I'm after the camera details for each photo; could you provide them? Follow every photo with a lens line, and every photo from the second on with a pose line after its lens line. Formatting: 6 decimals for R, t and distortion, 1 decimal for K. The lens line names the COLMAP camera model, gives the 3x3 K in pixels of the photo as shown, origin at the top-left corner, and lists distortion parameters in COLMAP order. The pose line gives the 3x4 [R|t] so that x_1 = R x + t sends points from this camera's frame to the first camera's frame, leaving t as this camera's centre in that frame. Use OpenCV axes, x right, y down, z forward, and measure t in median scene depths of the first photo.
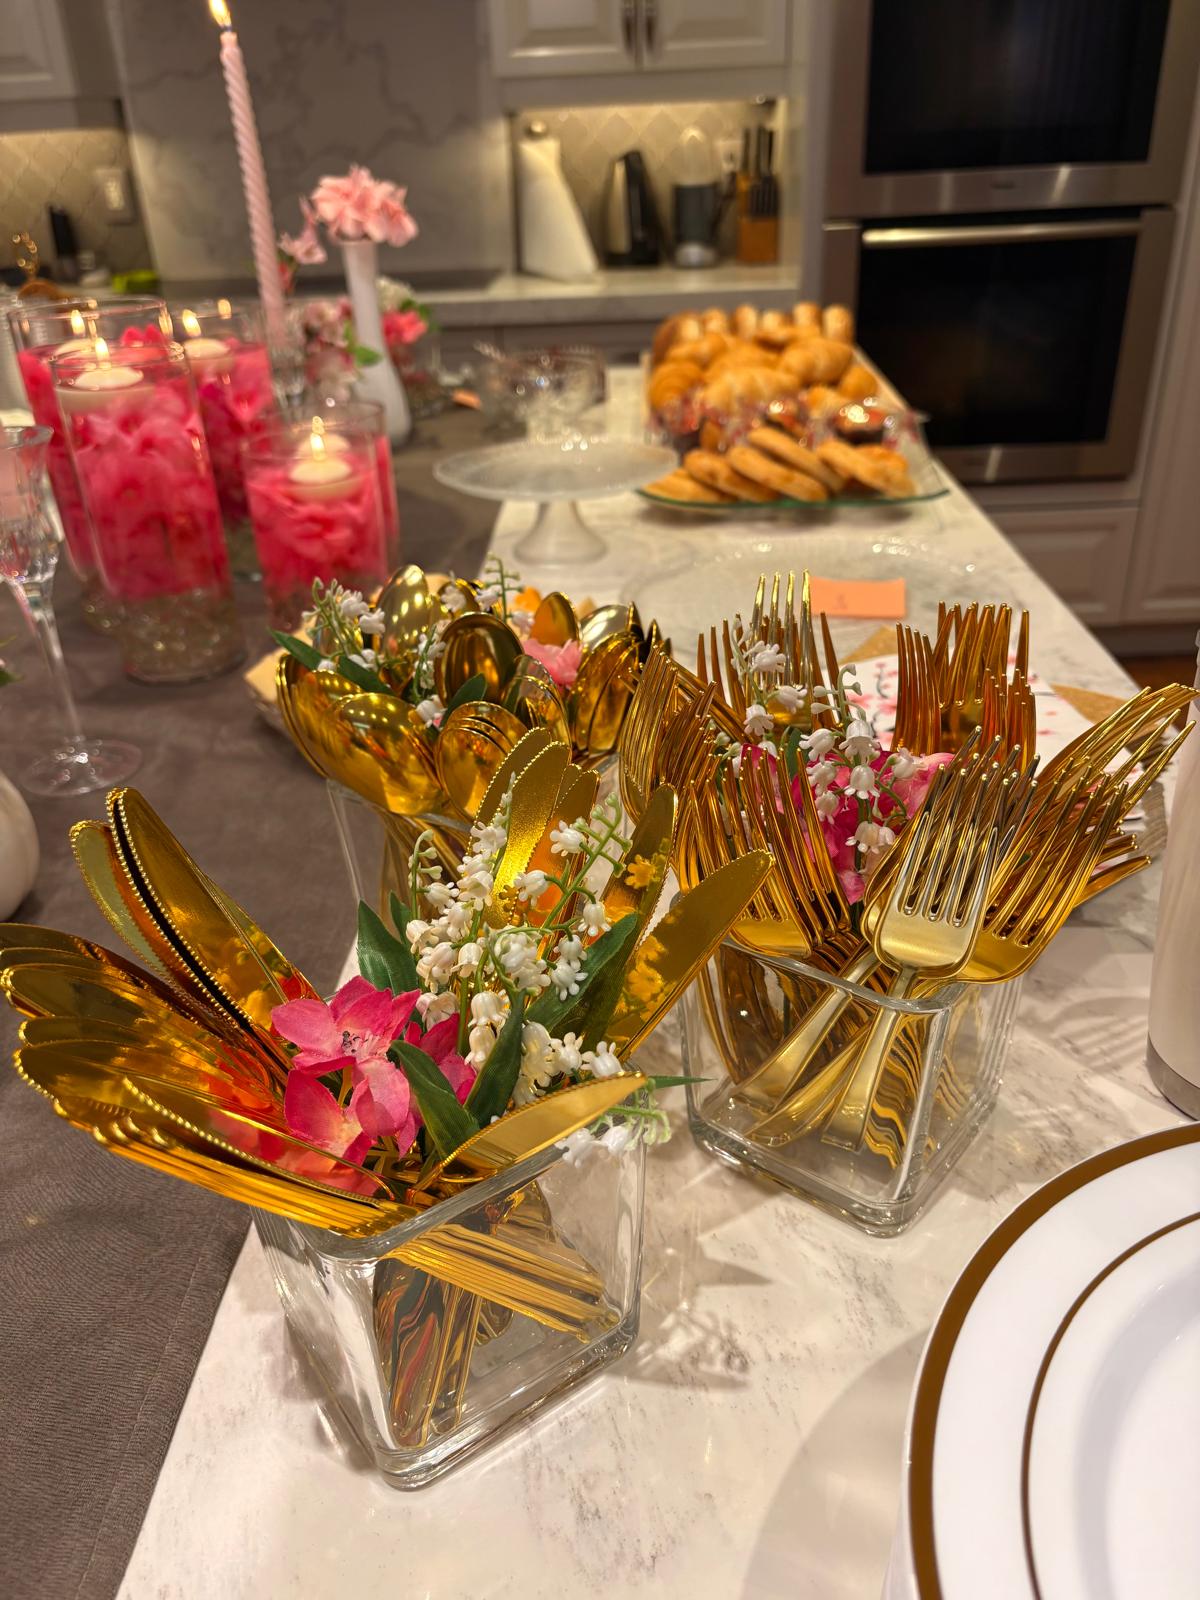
lens RADIAL K [[1256.9, 0, 600.0], [0, 1256.9, 800.0], [0, 0, 1]] dist [0.038355, -0.049644]
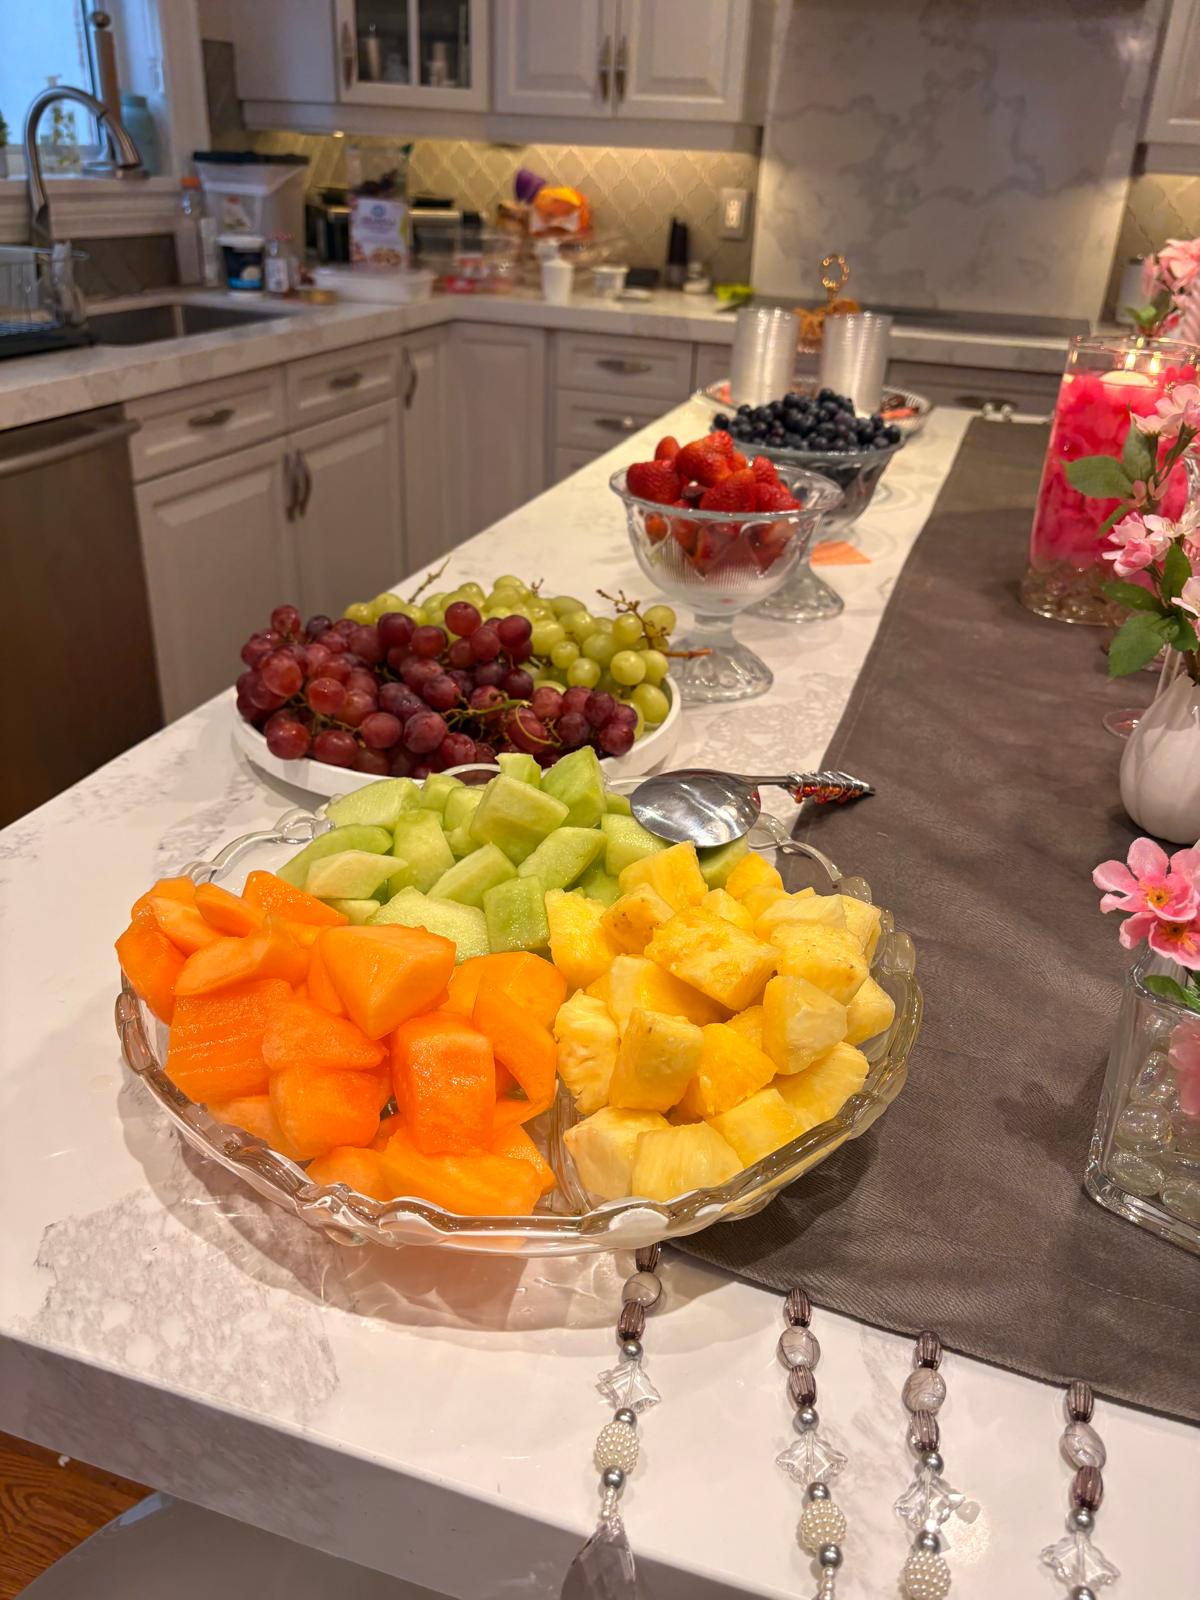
lens RADIAL K [[1248.4, 0, 601.4], [0, 1248.4, 828.5], [0, 0, 1]] dist [0.006419, -0.009420]
pose [[0.952975, 0.211088, -0.217442, -0.166850], [-0.209935, 0.977295, 0.028663, 0.036284], [0.218556, 0.018334, 0.975652, -0.071690]]
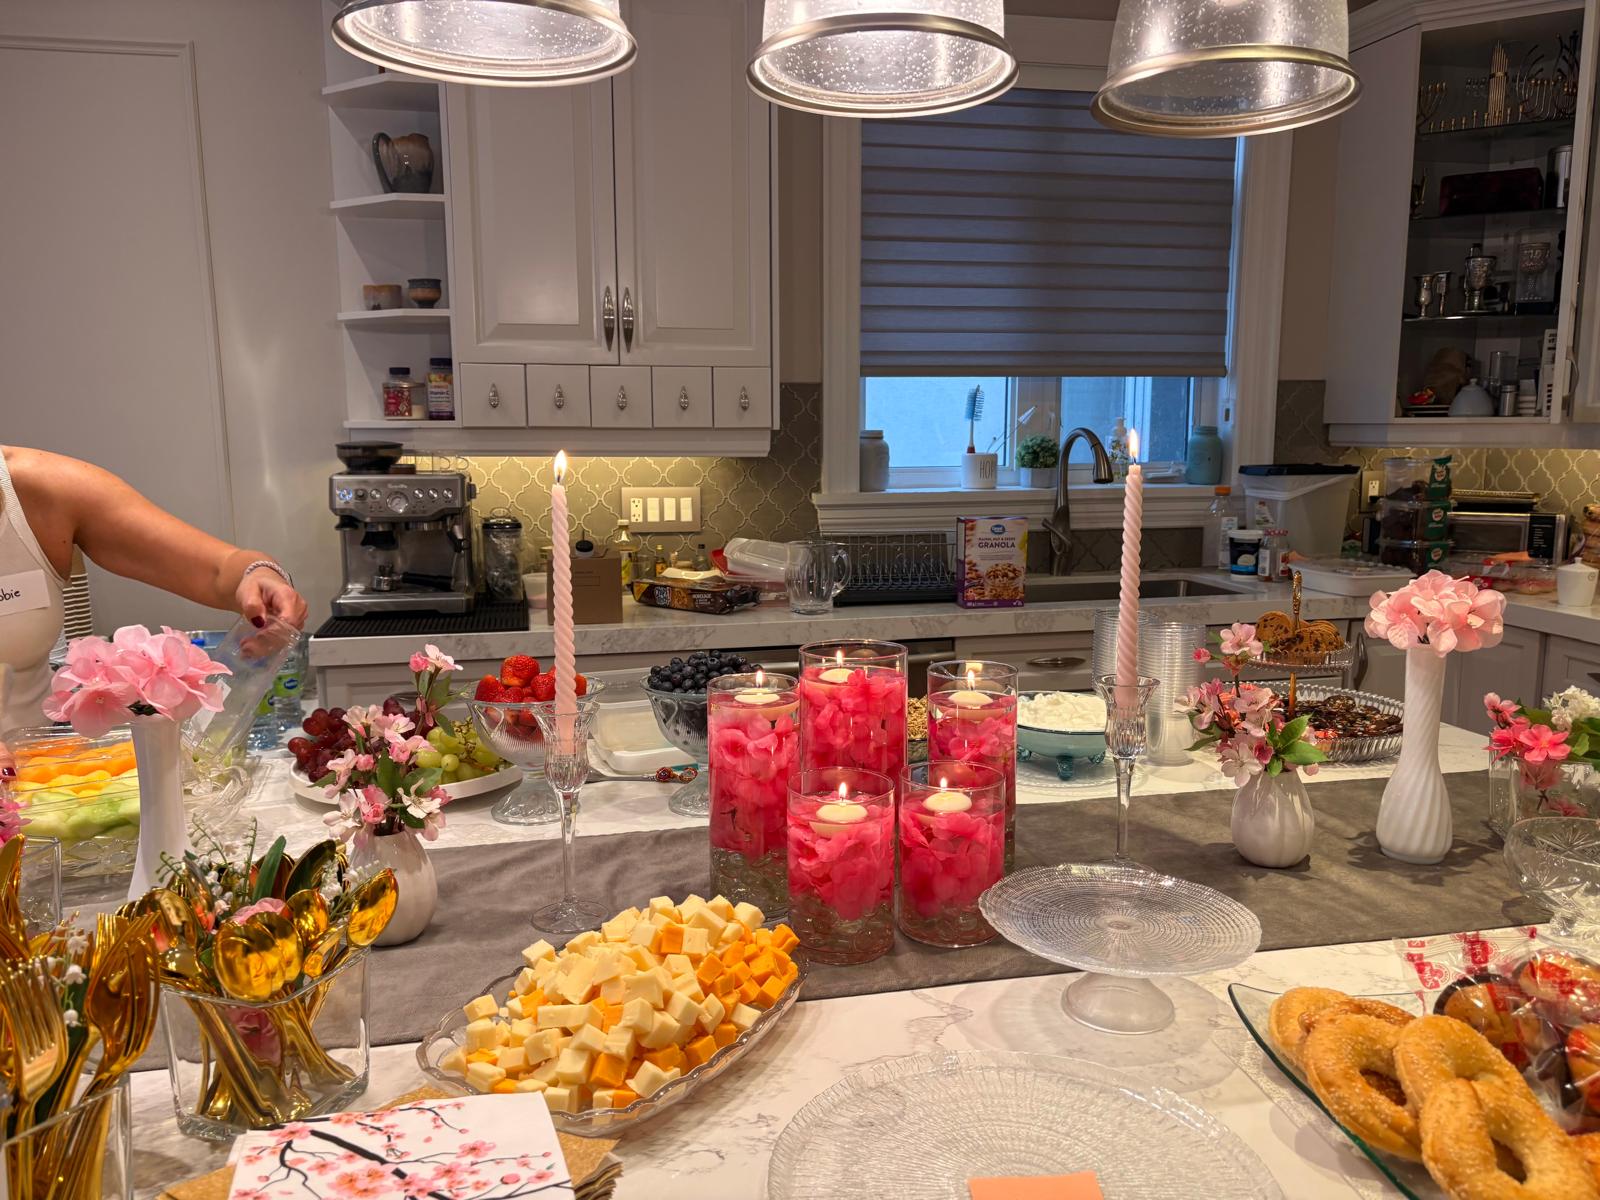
lens RADIAL K [[1224.3, 0, 779.5], [0, 1224.3, 605.9], [0, 0, 1]] dist [0.061340, -0.070873]
pose [[0.223660, 0.188842, -0.956198, 0.280534], [-0.462328, 0.884213, 0.066484, -0.159067], [0.858038, 0.427207, 0.285070, 0.169485]]
